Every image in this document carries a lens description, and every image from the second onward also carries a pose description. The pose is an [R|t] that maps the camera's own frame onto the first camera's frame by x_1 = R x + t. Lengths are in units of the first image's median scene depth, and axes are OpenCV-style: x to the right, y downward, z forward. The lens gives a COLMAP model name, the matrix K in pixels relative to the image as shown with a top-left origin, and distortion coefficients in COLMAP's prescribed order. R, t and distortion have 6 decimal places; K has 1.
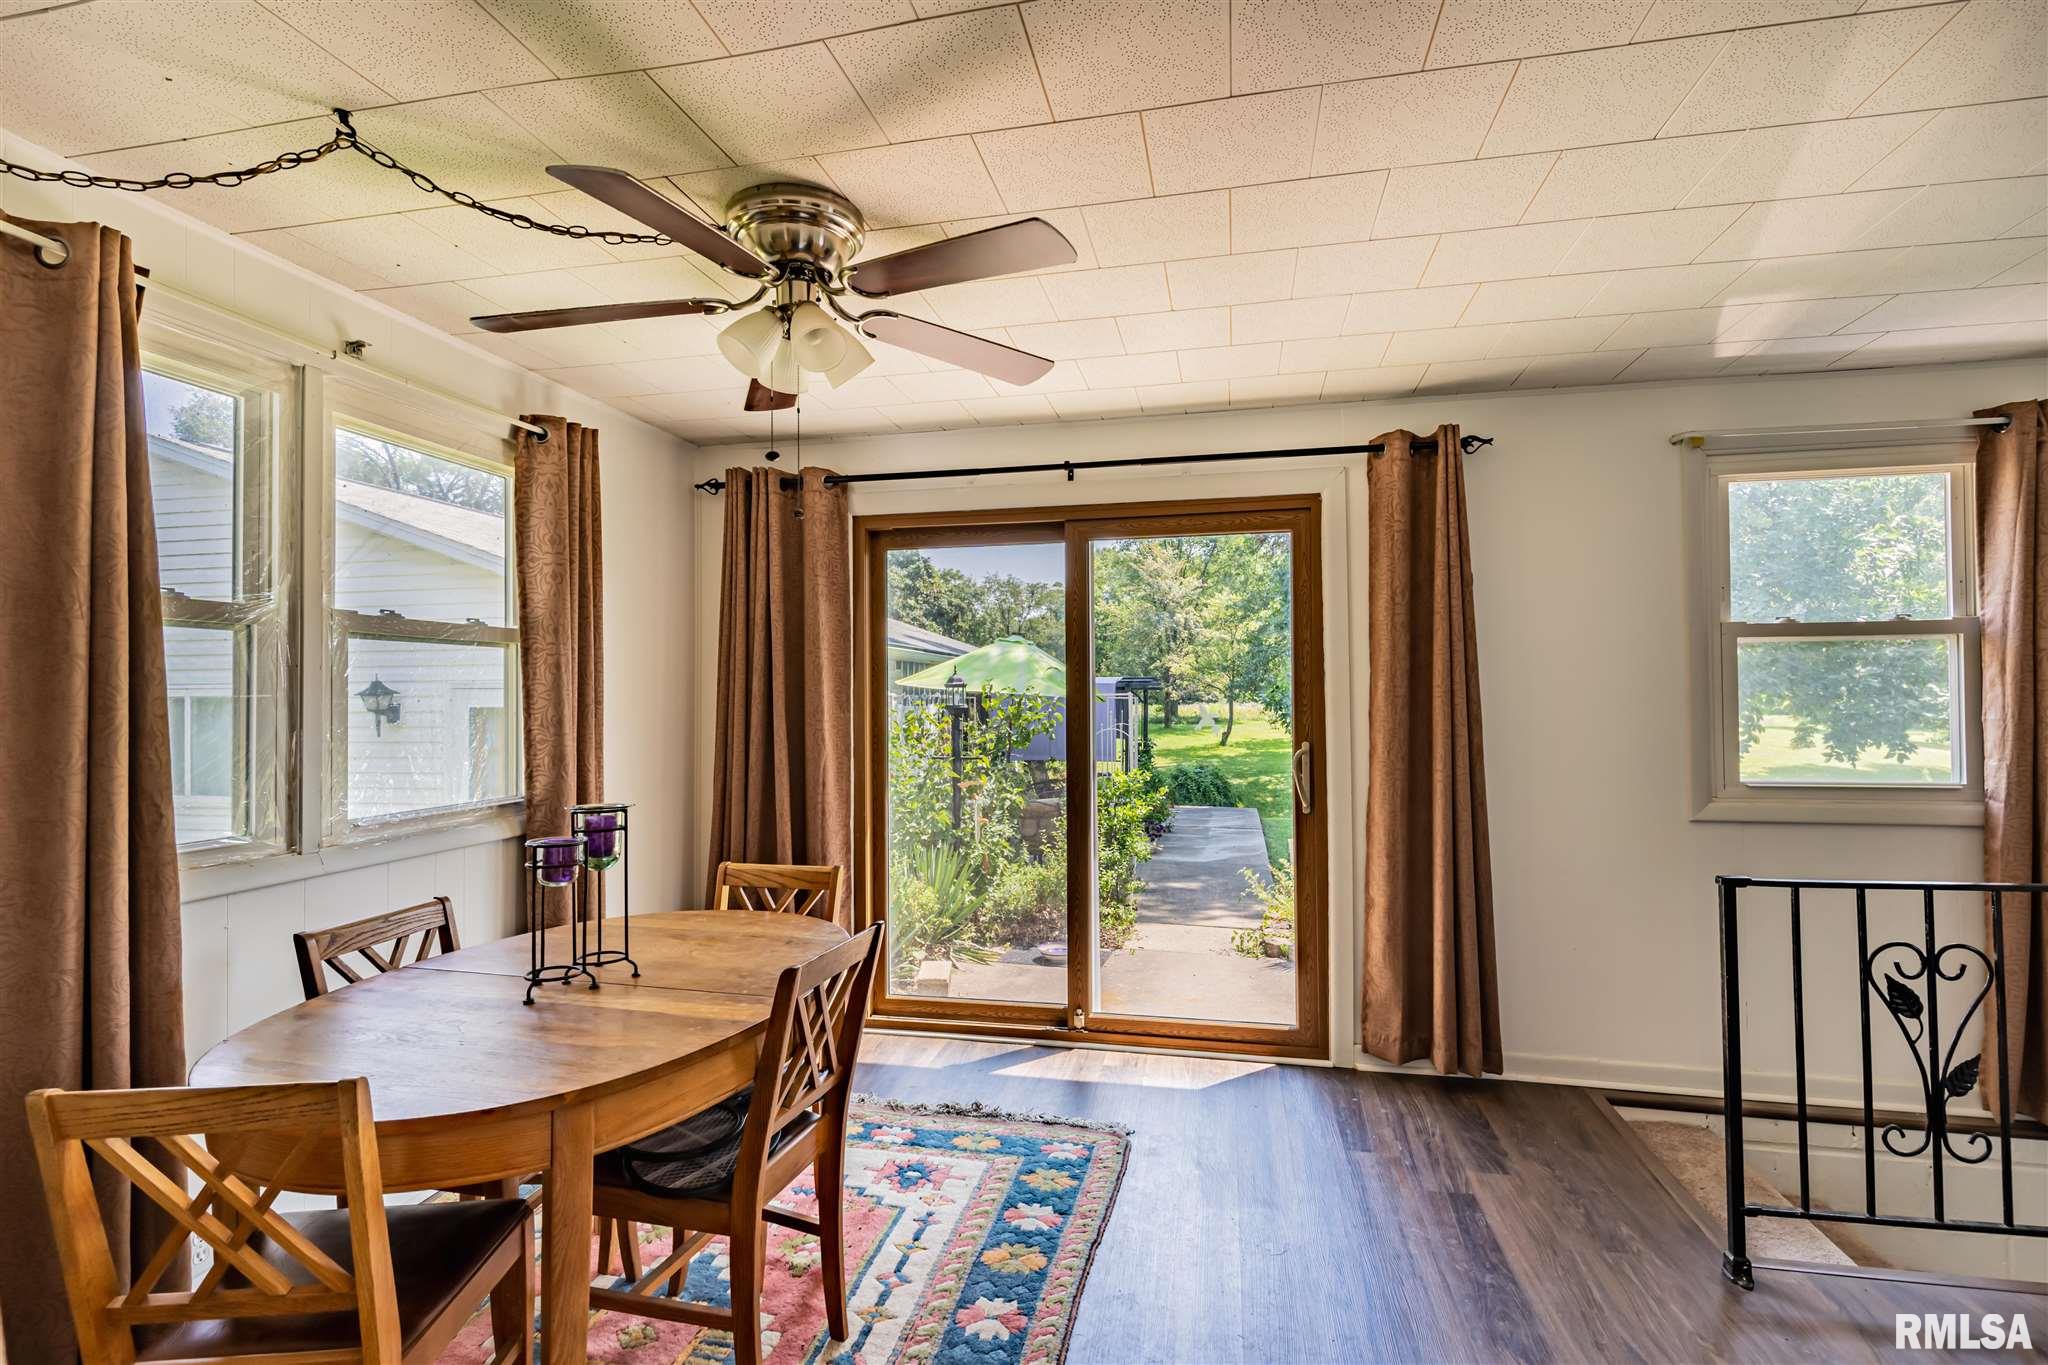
lens RADIAL K [[975.3, 0, 1028.0], [0, 975.3, 675.5], [0, 0, 1]] dist [0.024442, -0.017851]
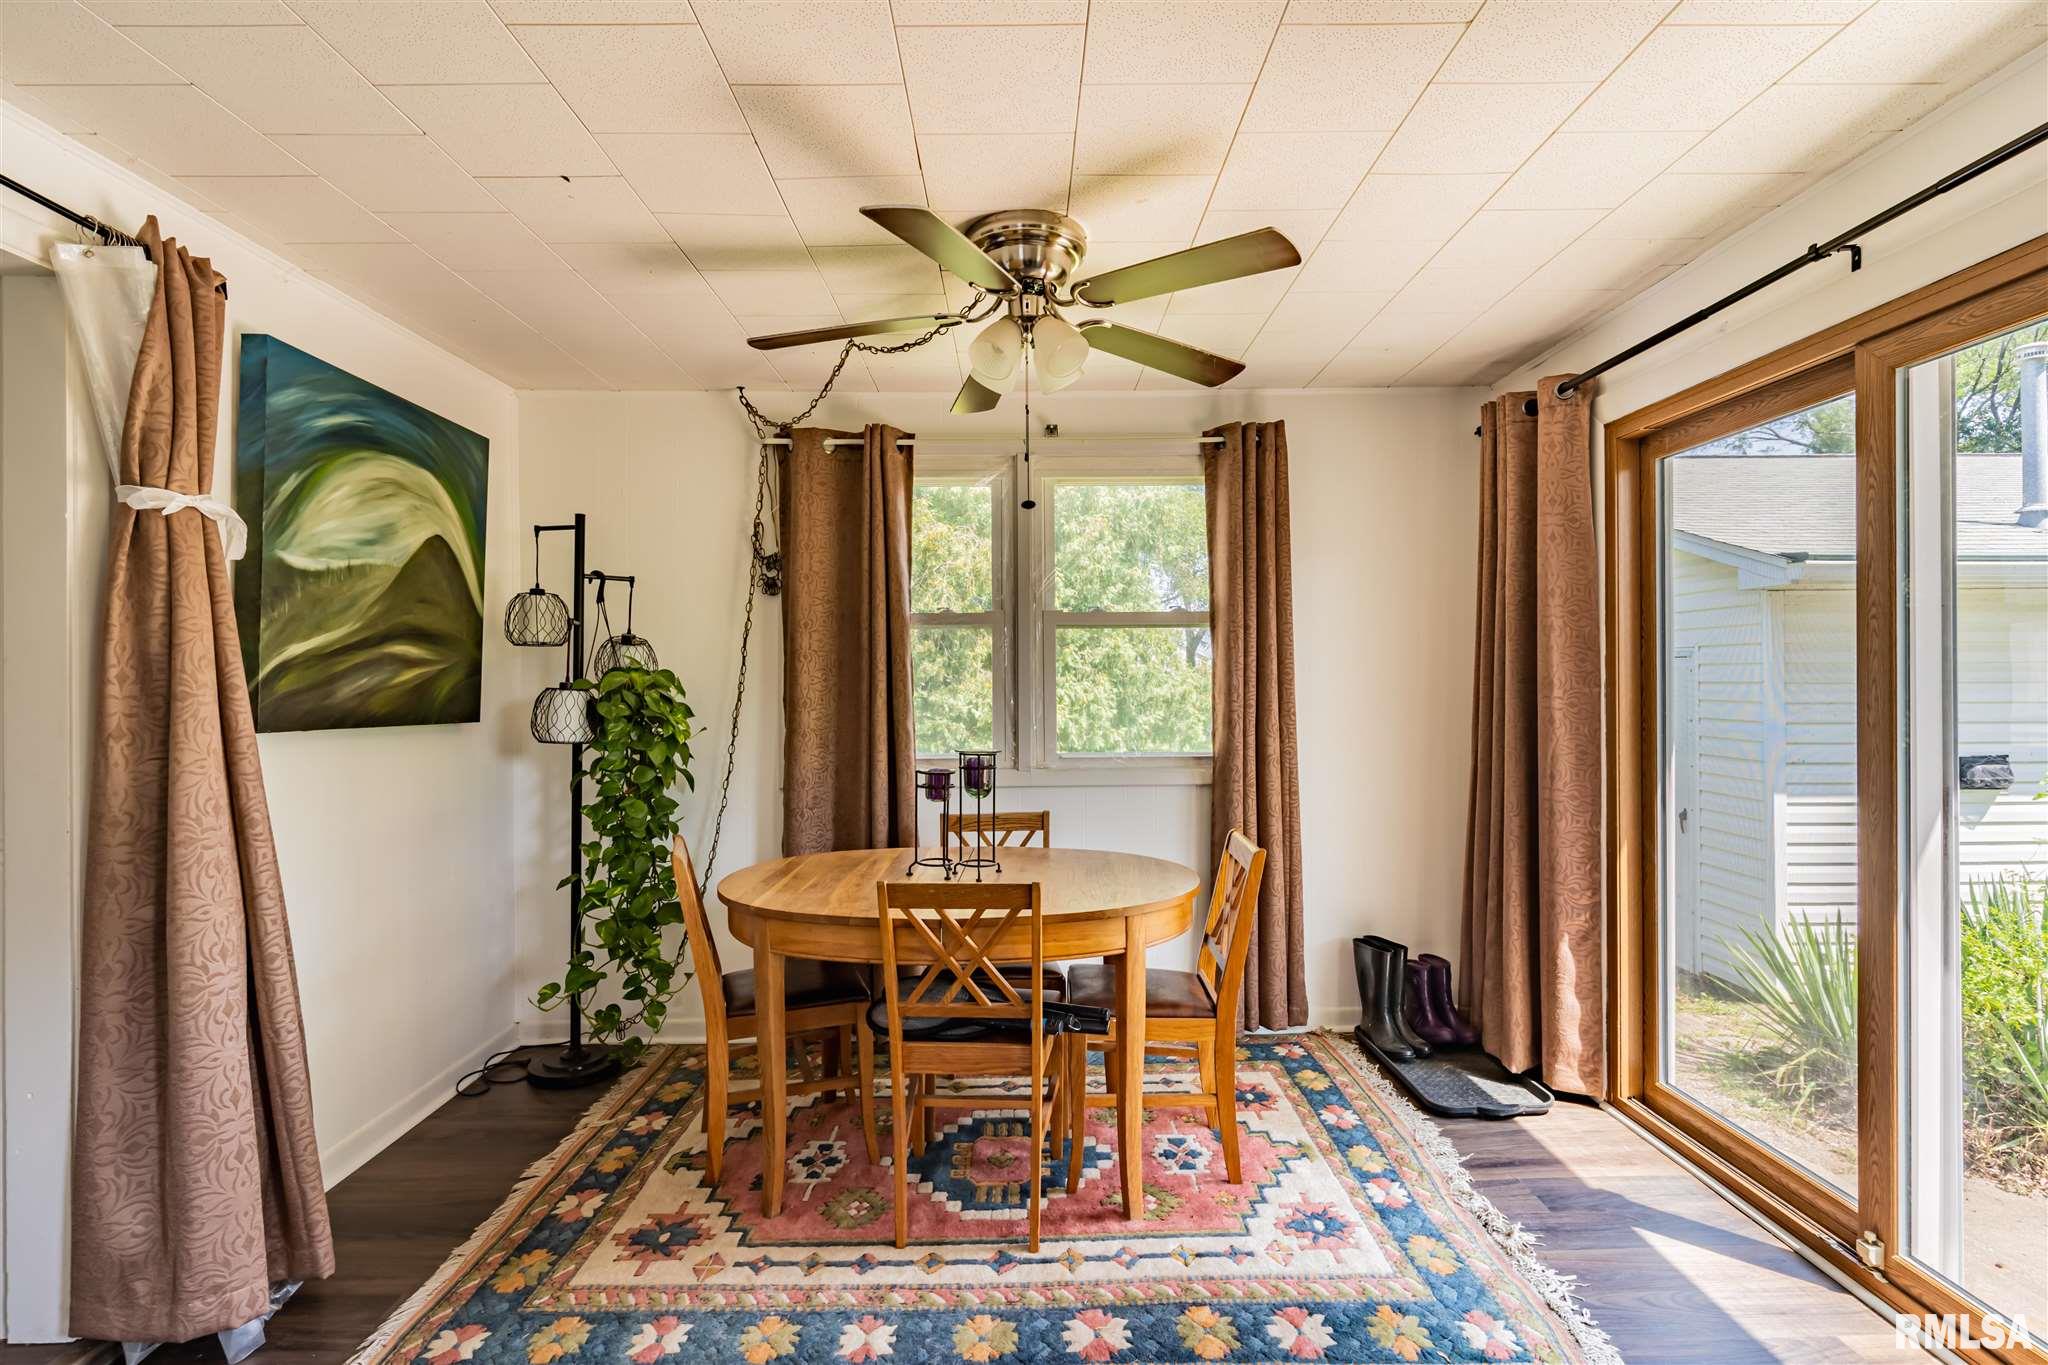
lens RADIAL K [[975.3, 0, 1028.0], [0, 975.3, 675.5], [0, 0, 1]] dist [0.024442, -0.017851]
pose [[0.217068, 0.001860, -0.976155, 0.599413], [0.024977, 0.999660, 0.007459, 0.016044], [0.975837, -0.026000, 0.216948, 0.526750]]
